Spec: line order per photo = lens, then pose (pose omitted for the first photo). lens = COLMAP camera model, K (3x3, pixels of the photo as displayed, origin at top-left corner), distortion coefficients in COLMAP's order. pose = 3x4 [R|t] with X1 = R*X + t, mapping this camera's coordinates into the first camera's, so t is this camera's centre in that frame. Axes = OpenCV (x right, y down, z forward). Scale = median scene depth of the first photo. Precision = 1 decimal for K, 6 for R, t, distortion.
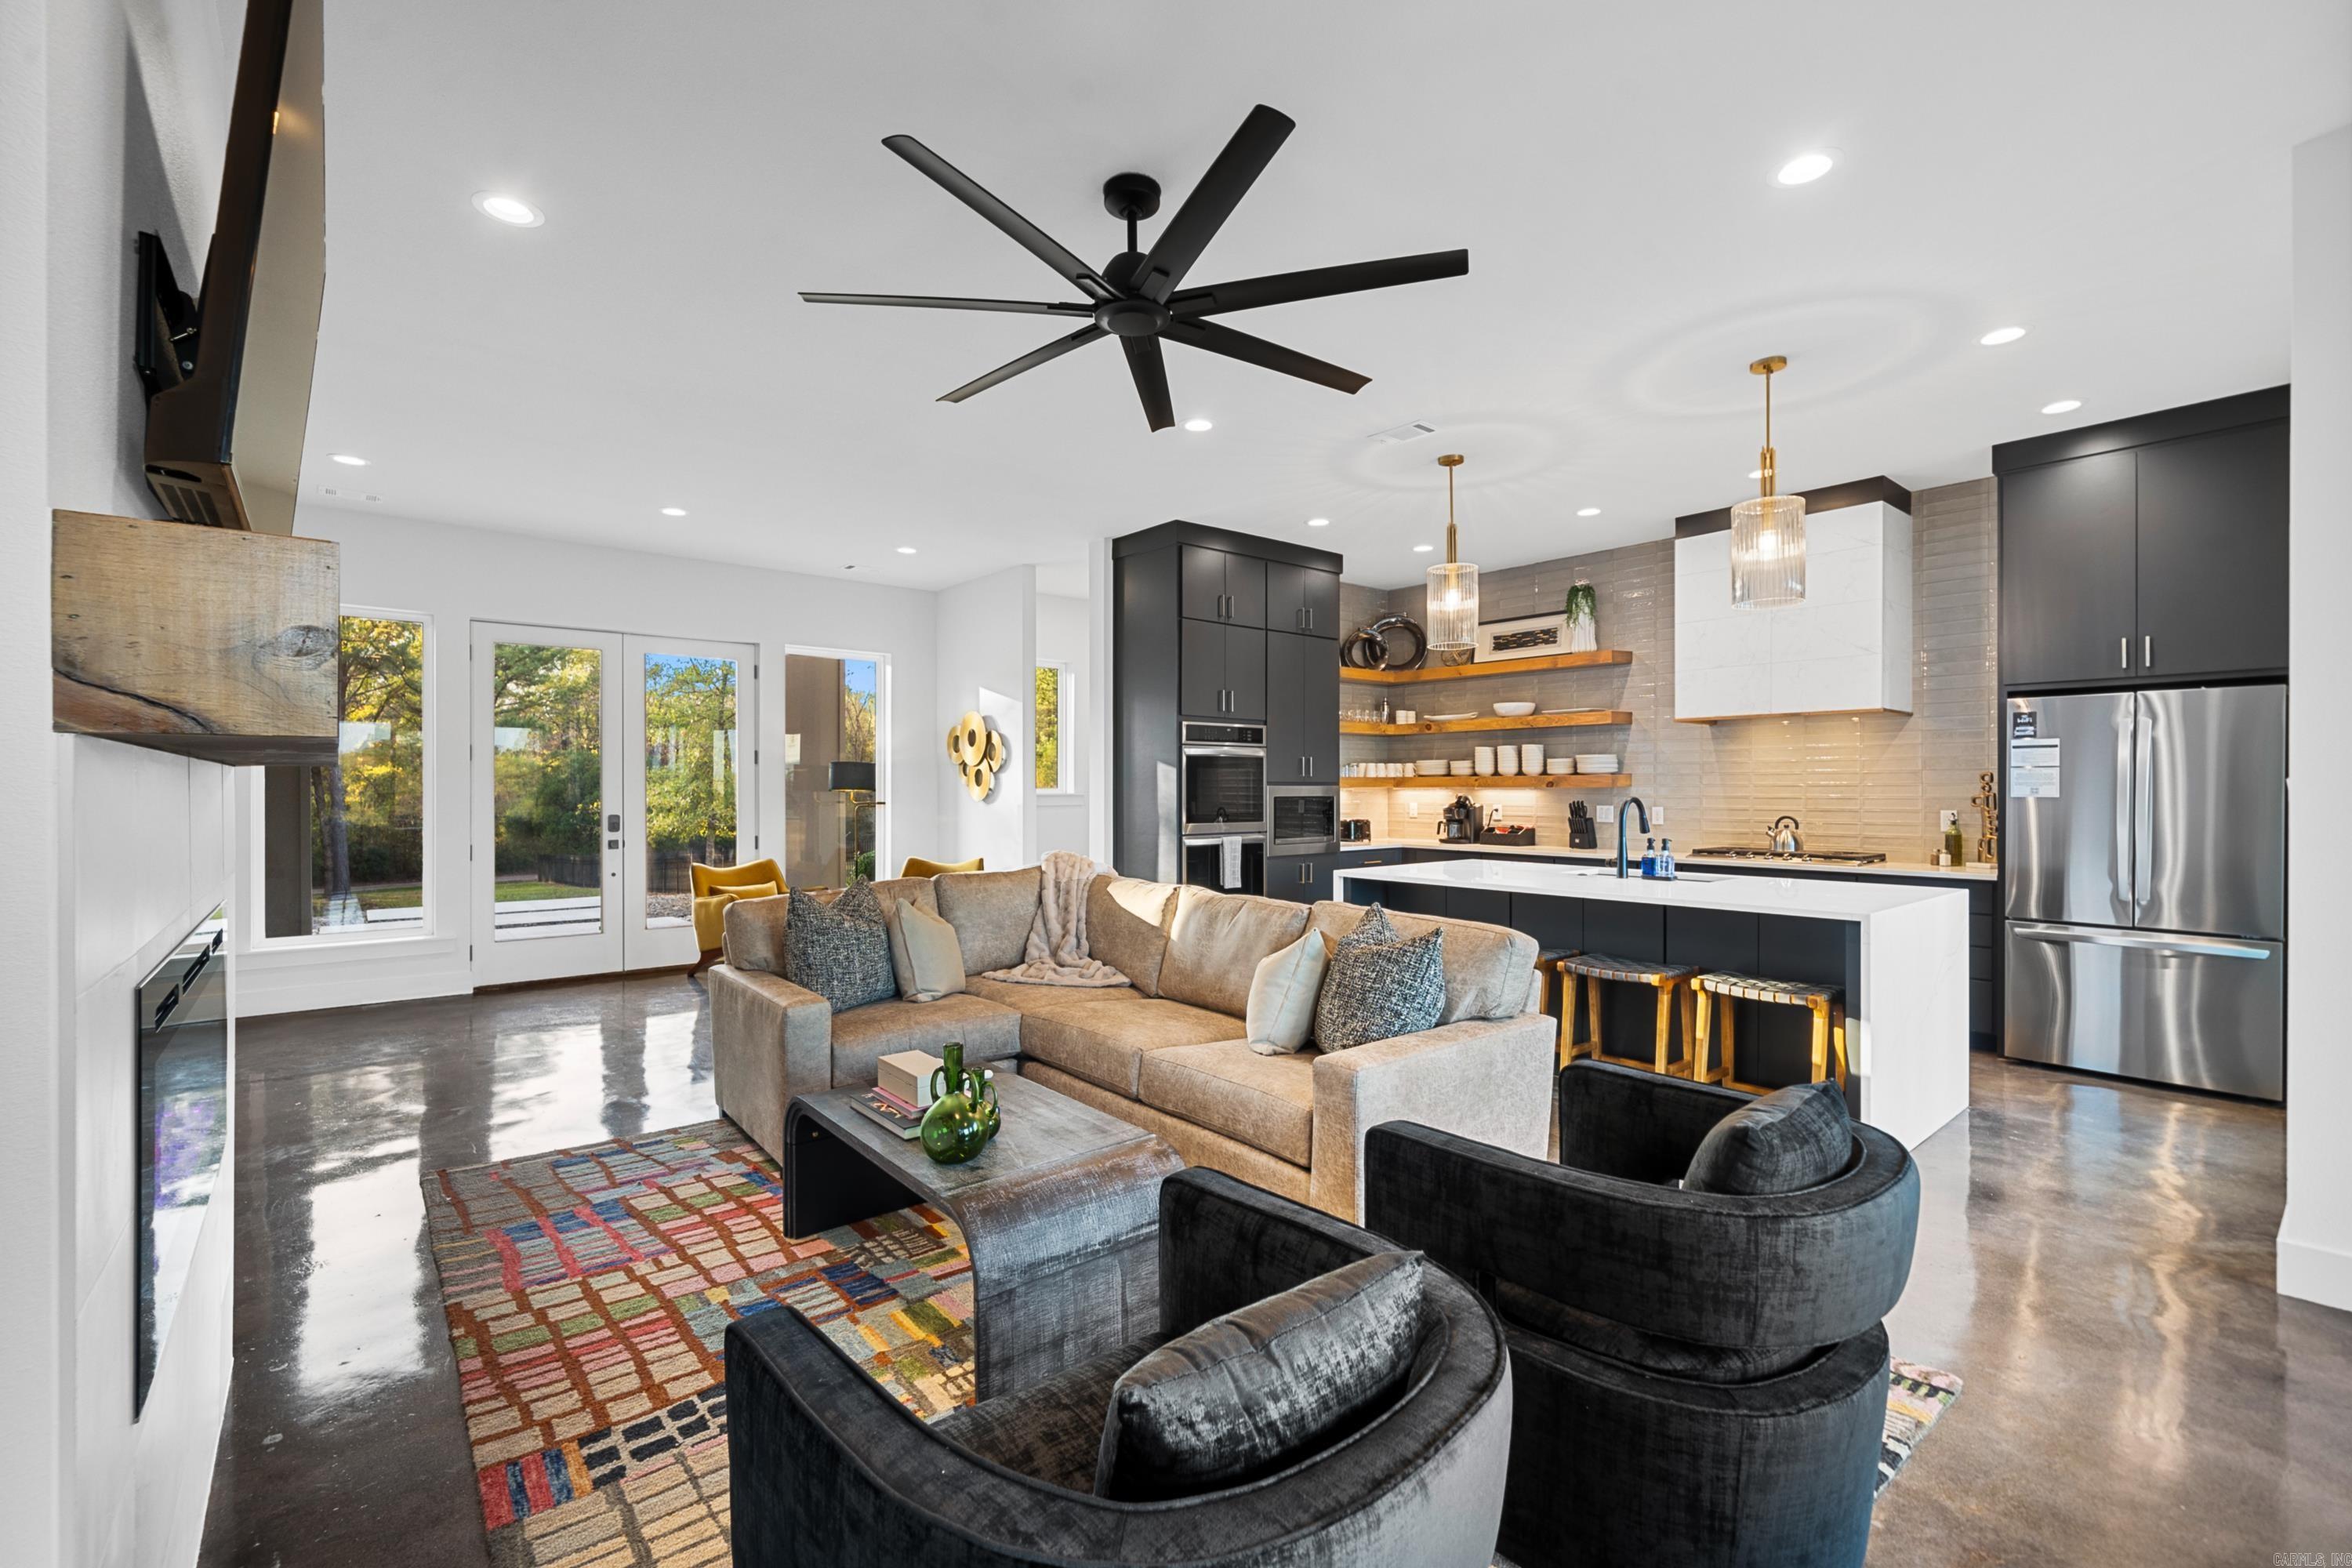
lens RADIAL K [[1007.4, 0, 1154.2], [0, 1007.4, 789.1], [0, 0, 1]] dist [-0.000349, 0.002070]
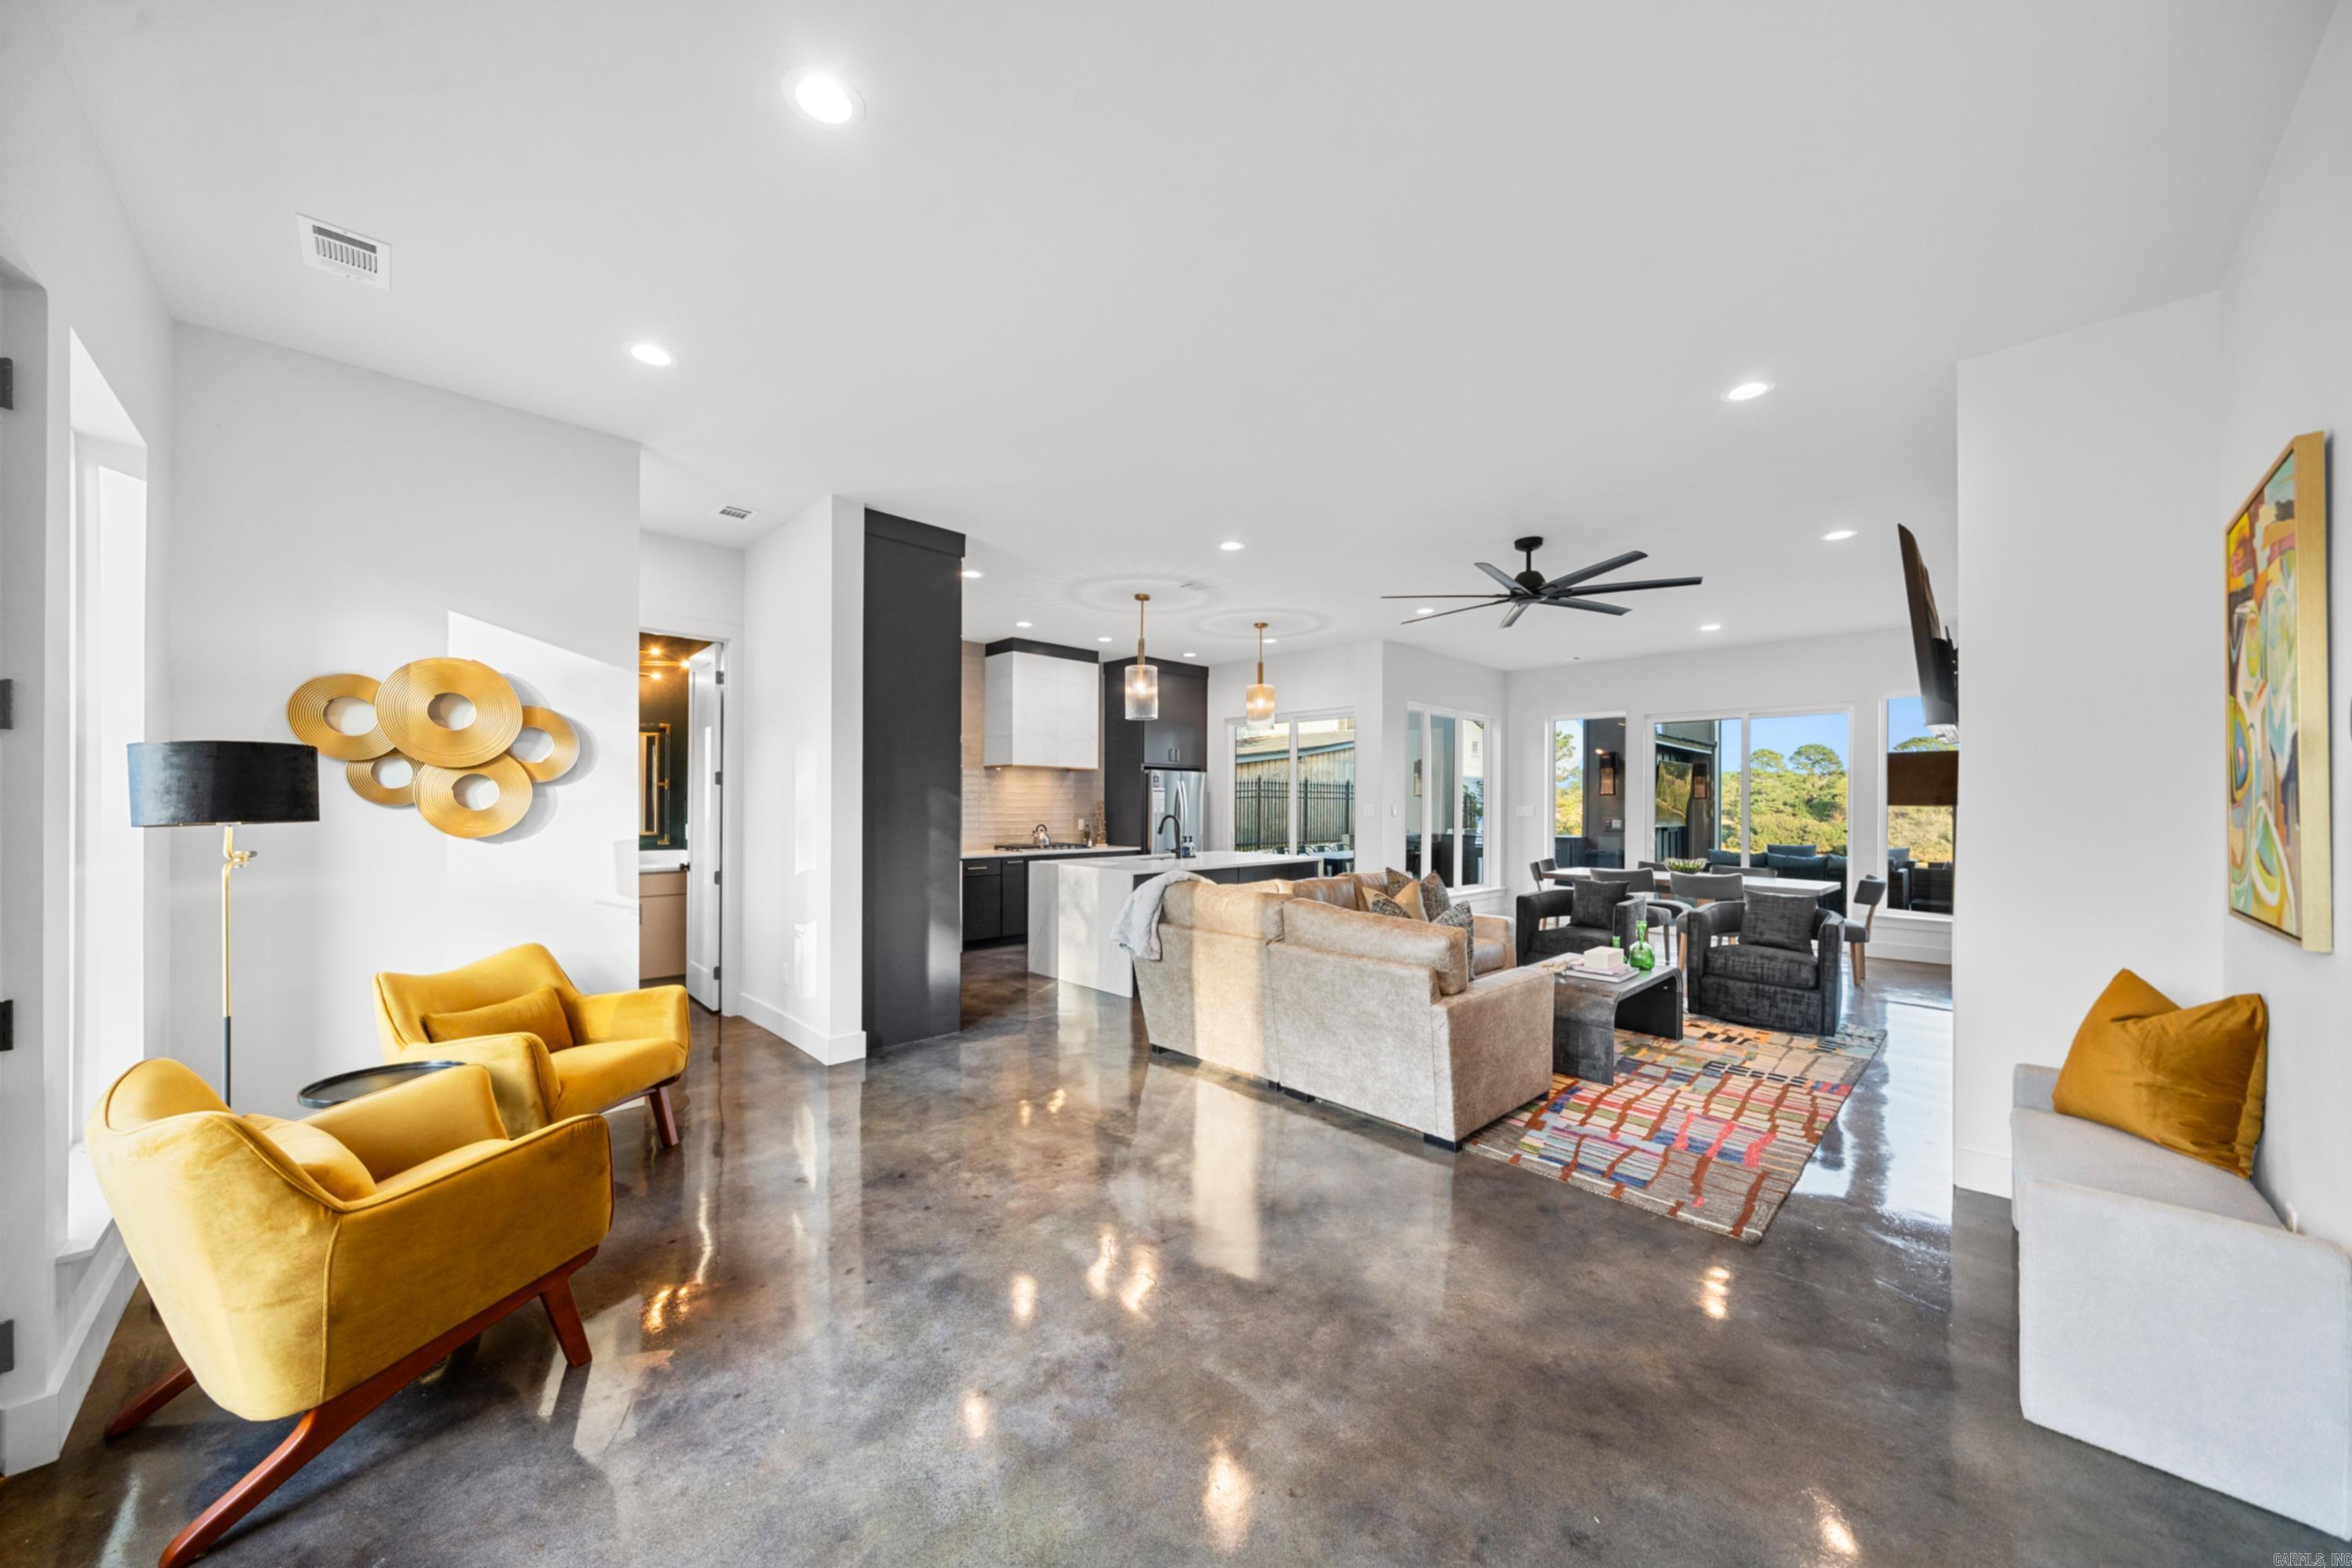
lens RADIAL K [[822.0, 0, 1164.3], [0, 822.0, 802.6], [0, 0, 1]] dist [-0.000878, -0.000358]
pose [[-0.087173, 0.000938, 0.996193, -0.963280], [-0.003641, 0.999993, -0.001261, -0.011028], [-0.996187, -0.003737, -0.087169, 1.082524]]
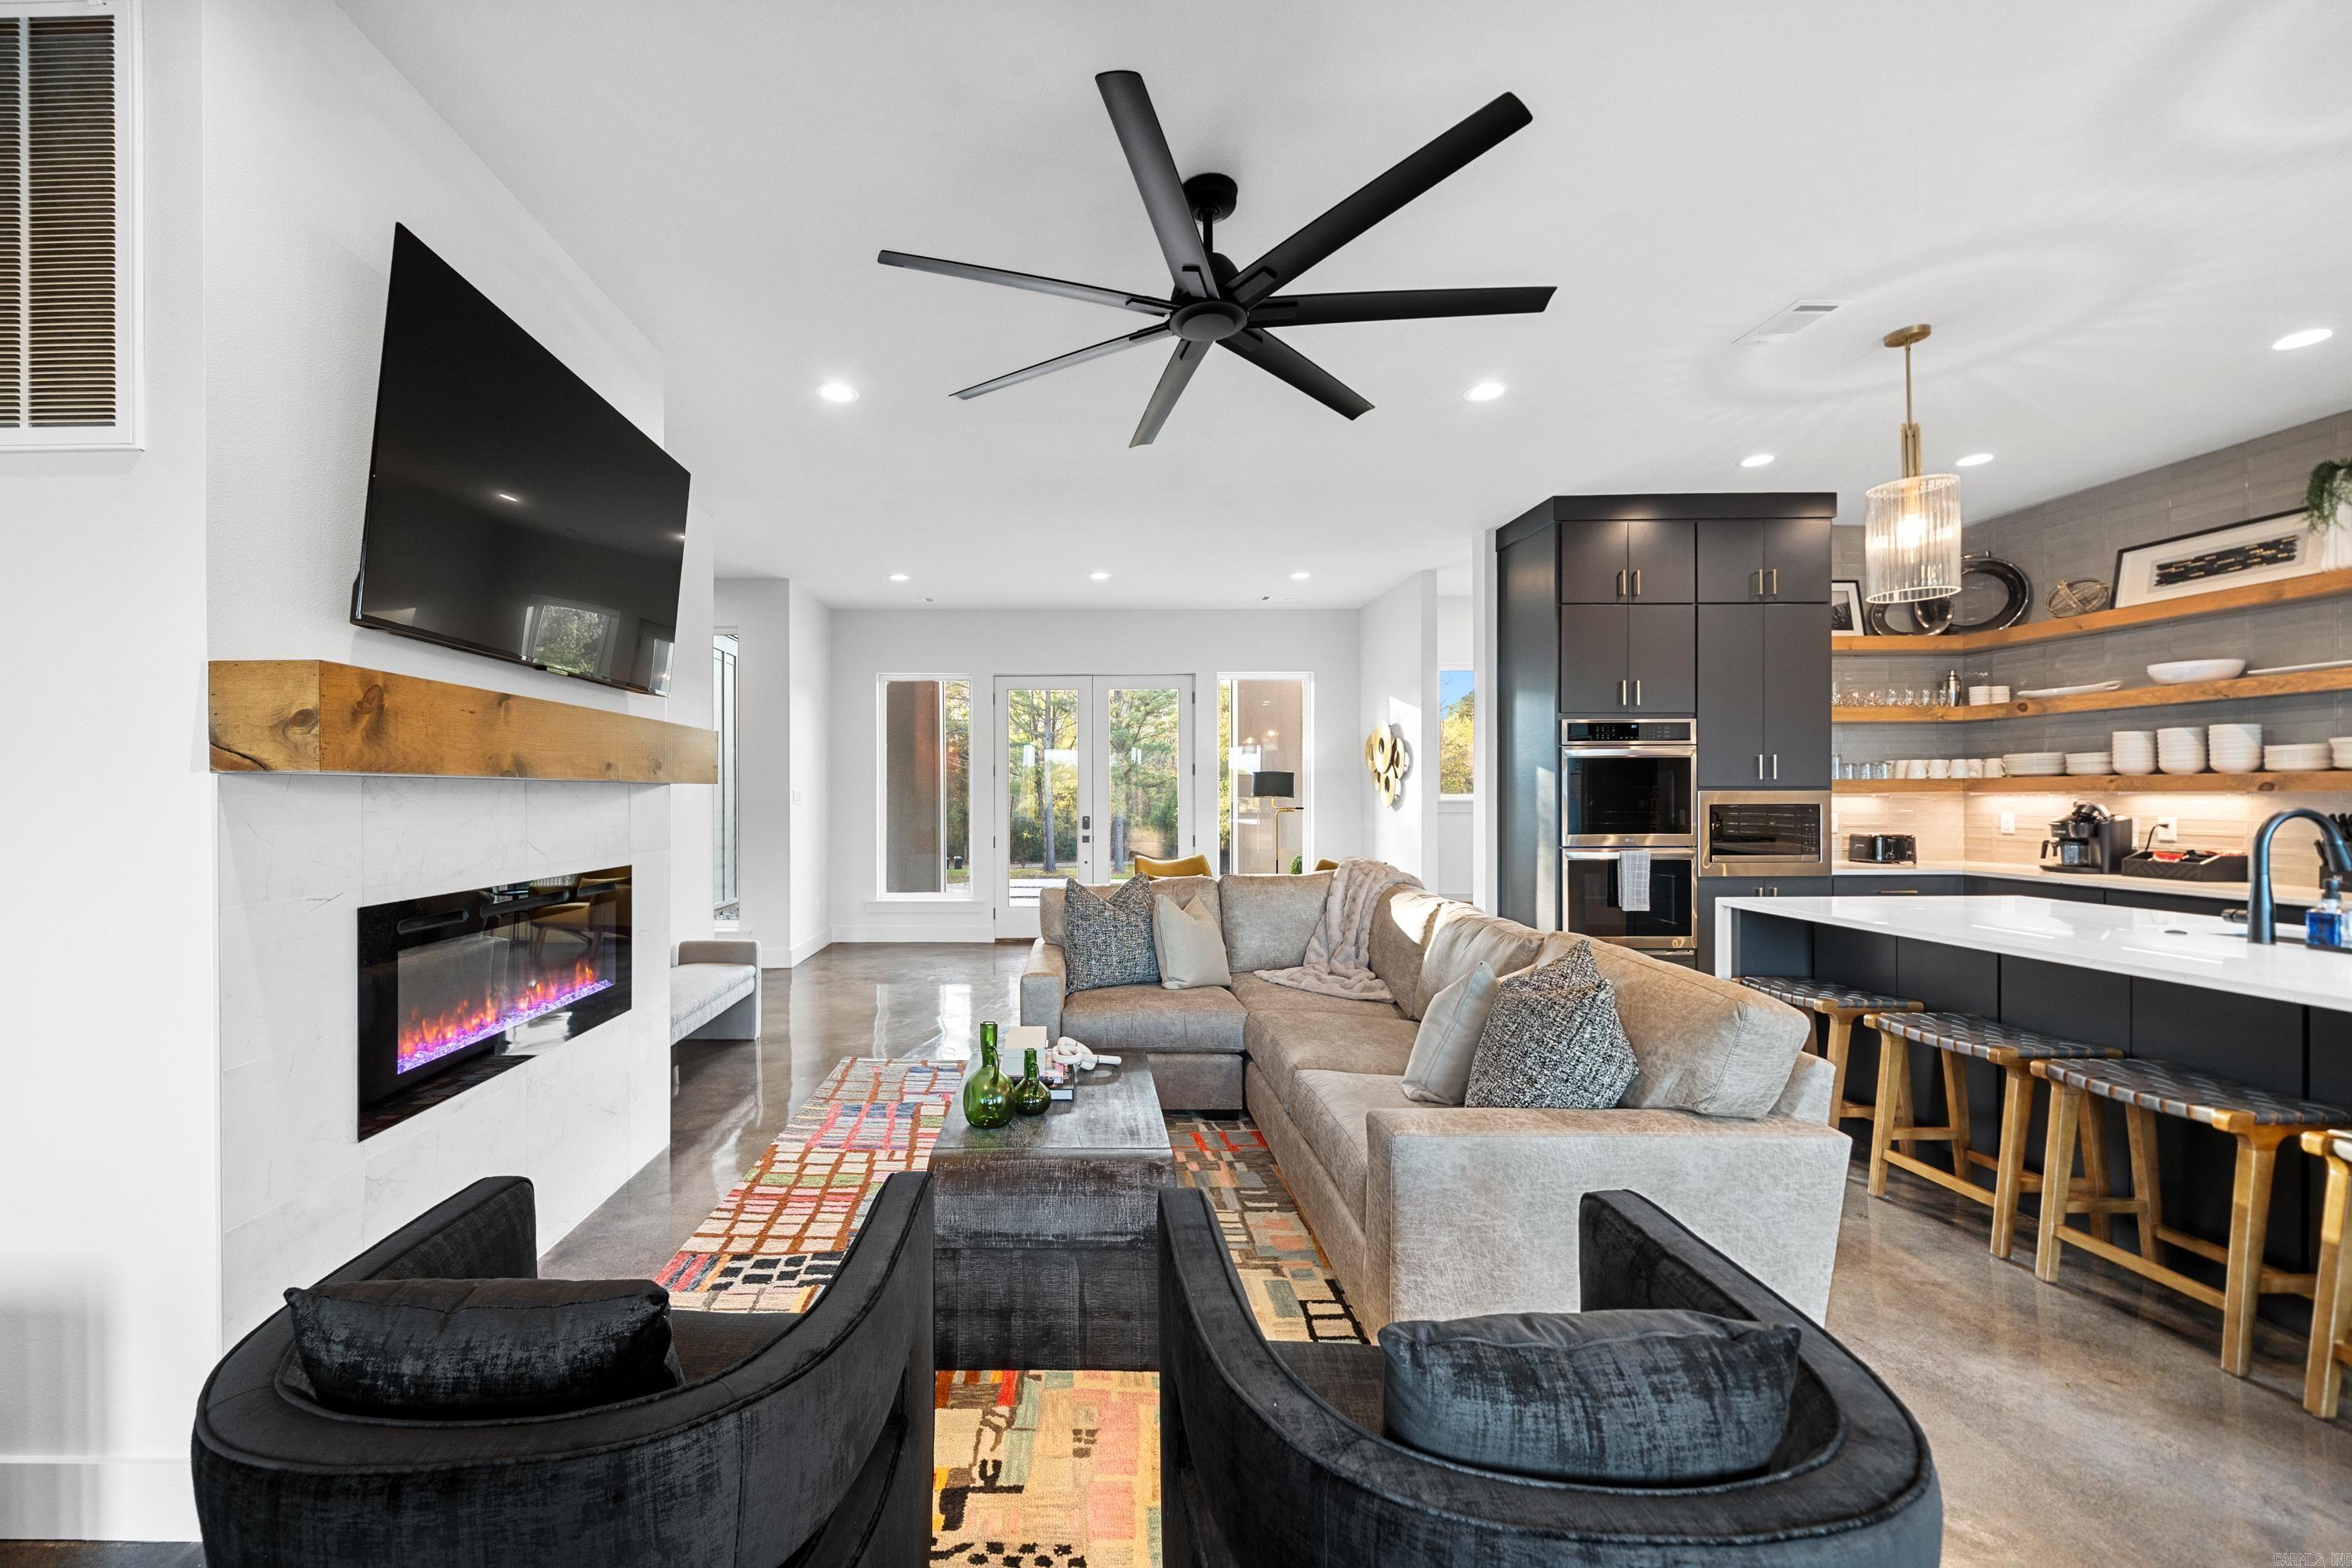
lens RADIAL K [[896.5, 0, 1060.4], [0, 896.5, 794.8], [0, 0, 1]] dist [-0.004124, 0.000308]
pose [[0.769429, -0.002219, -0.638729, 0.239198], [0.002312, 0.999997, -0.000689, -0.001414], [0.638728, -0.000946, 0.769432, 0.129644]]
